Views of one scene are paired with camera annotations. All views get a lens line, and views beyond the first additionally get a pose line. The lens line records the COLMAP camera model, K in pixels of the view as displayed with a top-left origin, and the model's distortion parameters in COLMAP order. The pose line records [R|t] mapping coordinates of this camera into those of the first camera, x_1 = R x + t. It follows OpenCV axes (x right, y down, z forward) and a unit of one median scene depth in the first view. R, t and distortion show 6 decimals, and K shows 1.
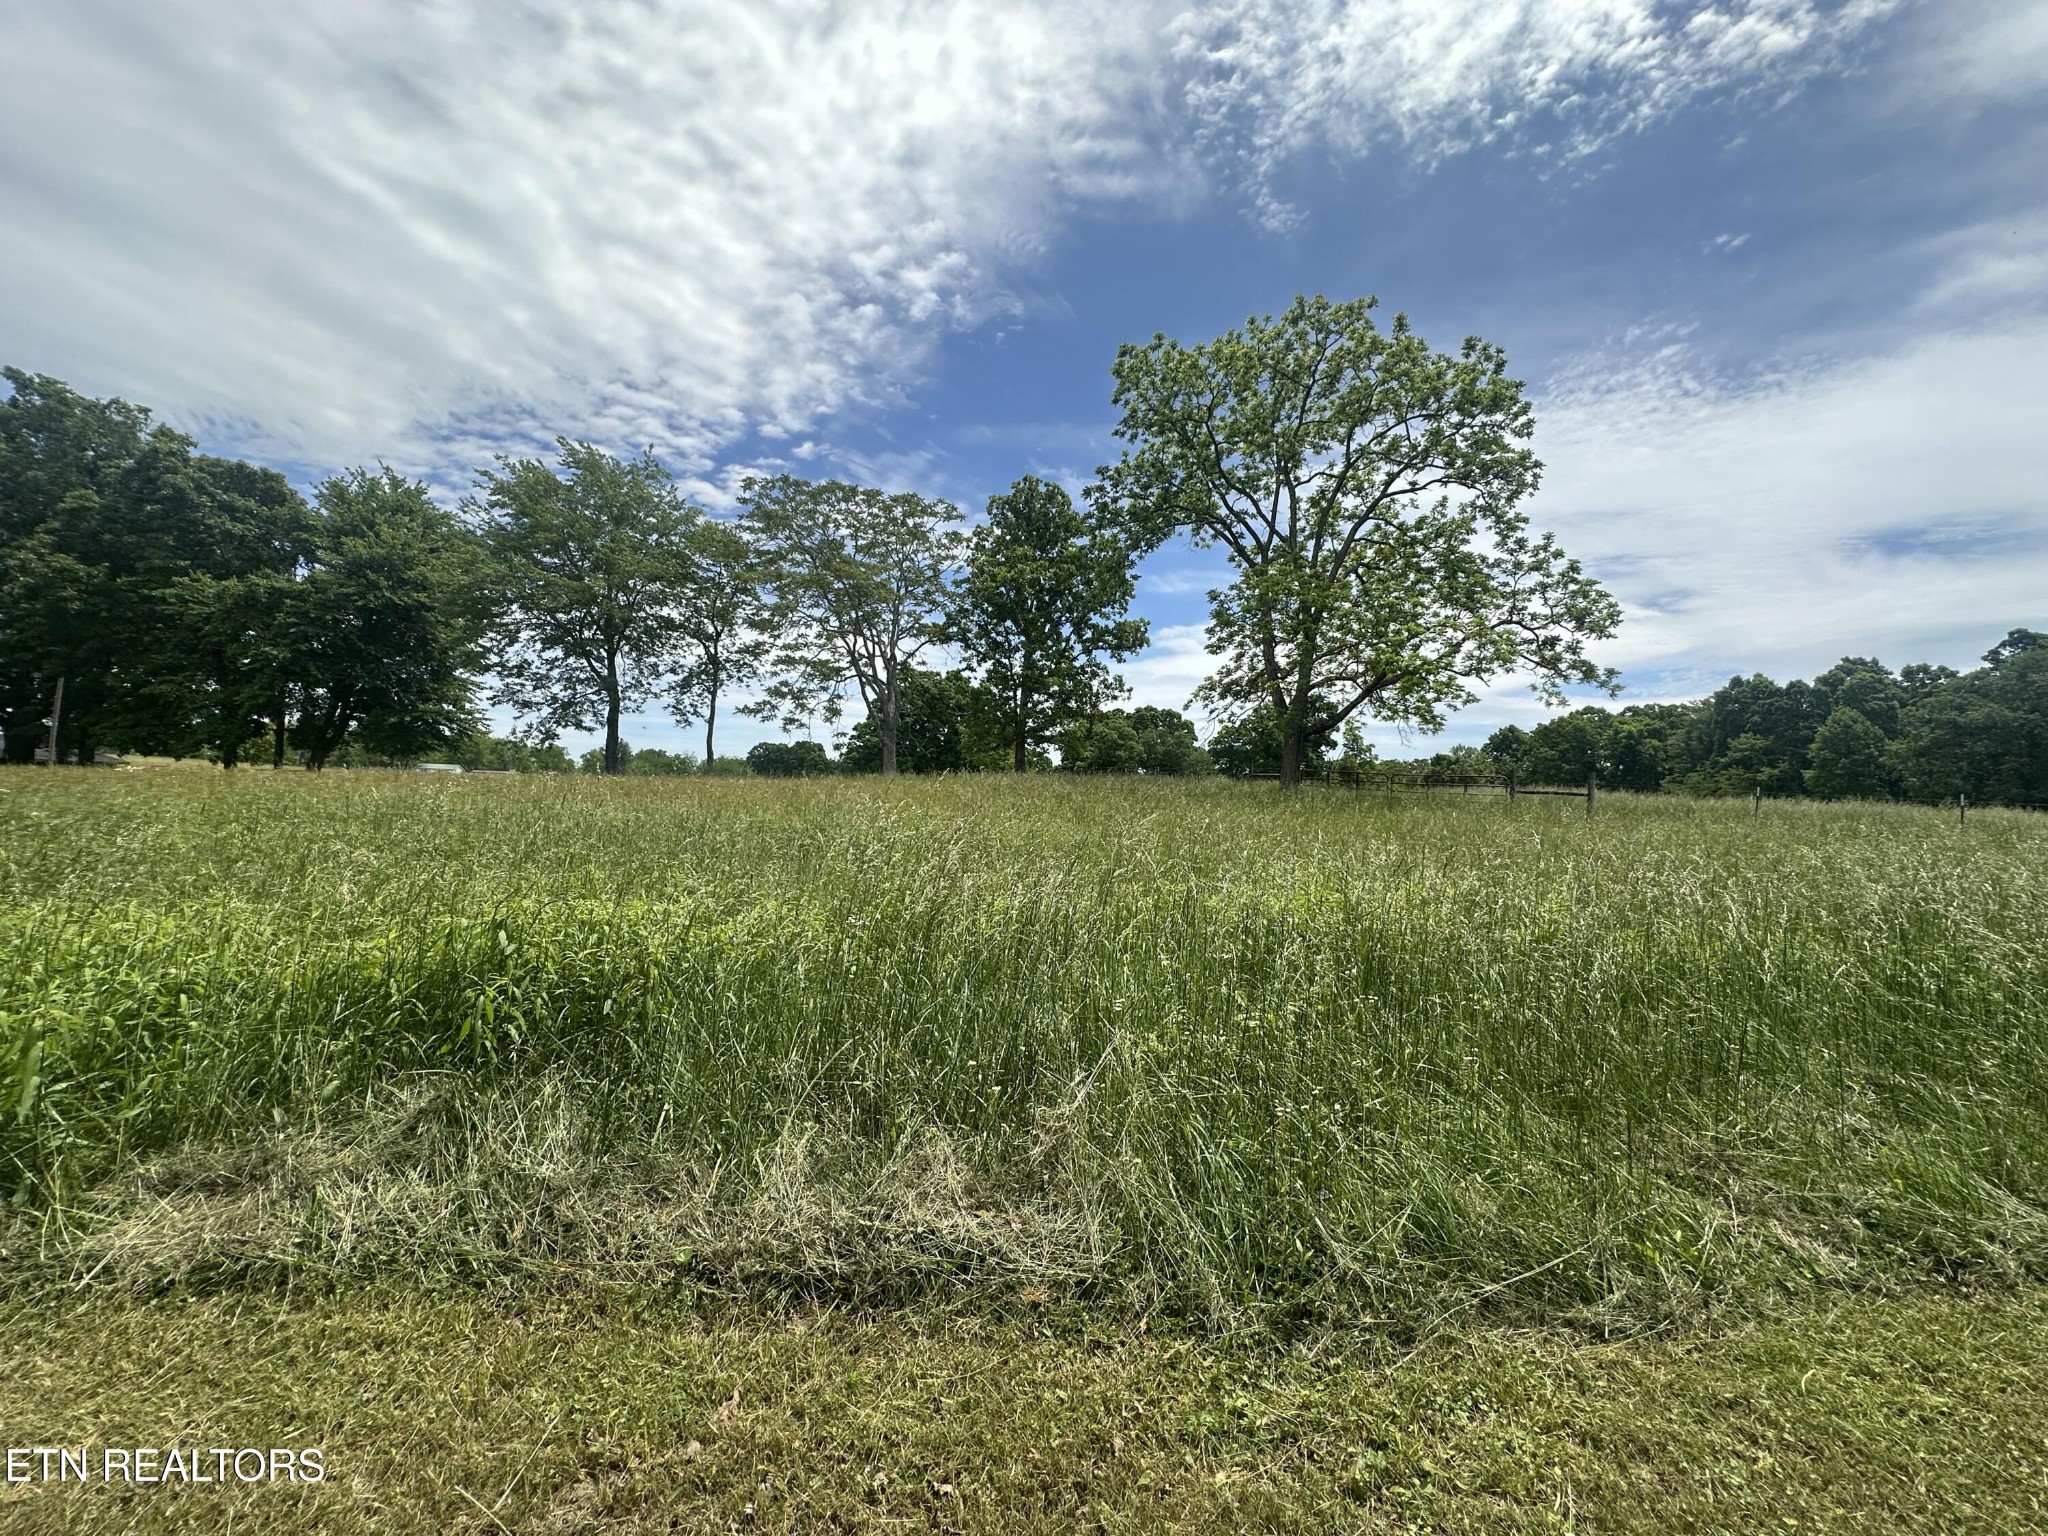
lens RADIAL K [[770.6, 0, 1024.0], [0, 770.6, 768.0], [0, 0, 1]] dist [0.001058, -0.000089]
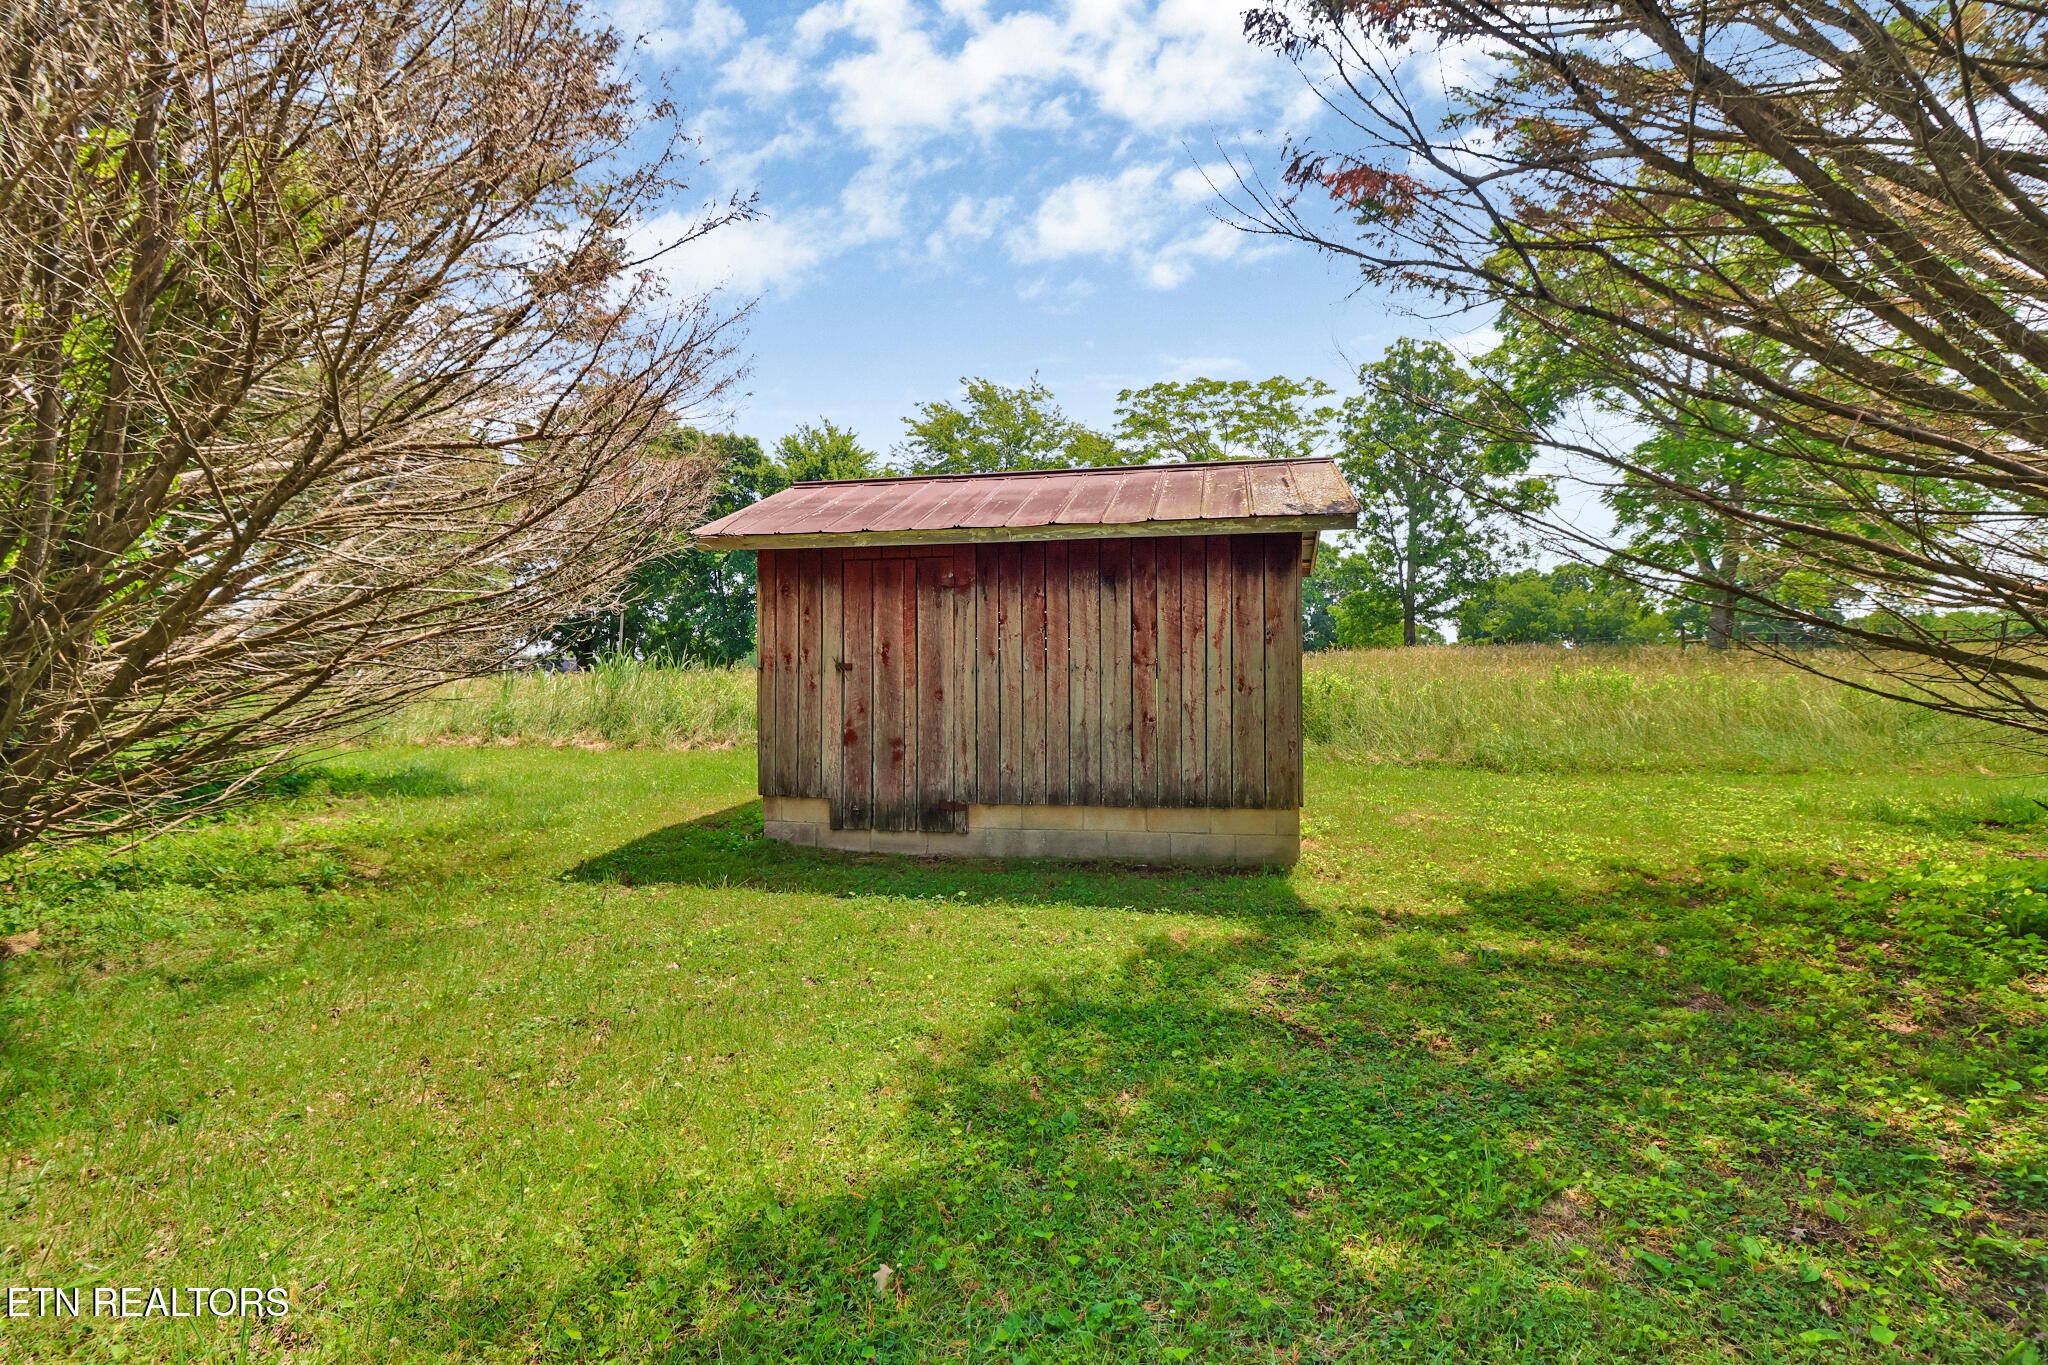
lens RADIAL K [[955.7, 0, 1041.8], [0, 955.7, 639.3], [0, 0, 1]] dist [0.001488, 0.000464]
pose [[0.933334, -0.051620, -0.355278, -0.010171], [0.045826, 0.998644, -0.024711, -0.002466], [0.356071, 0.006783, 0.934434, -0.240053]]
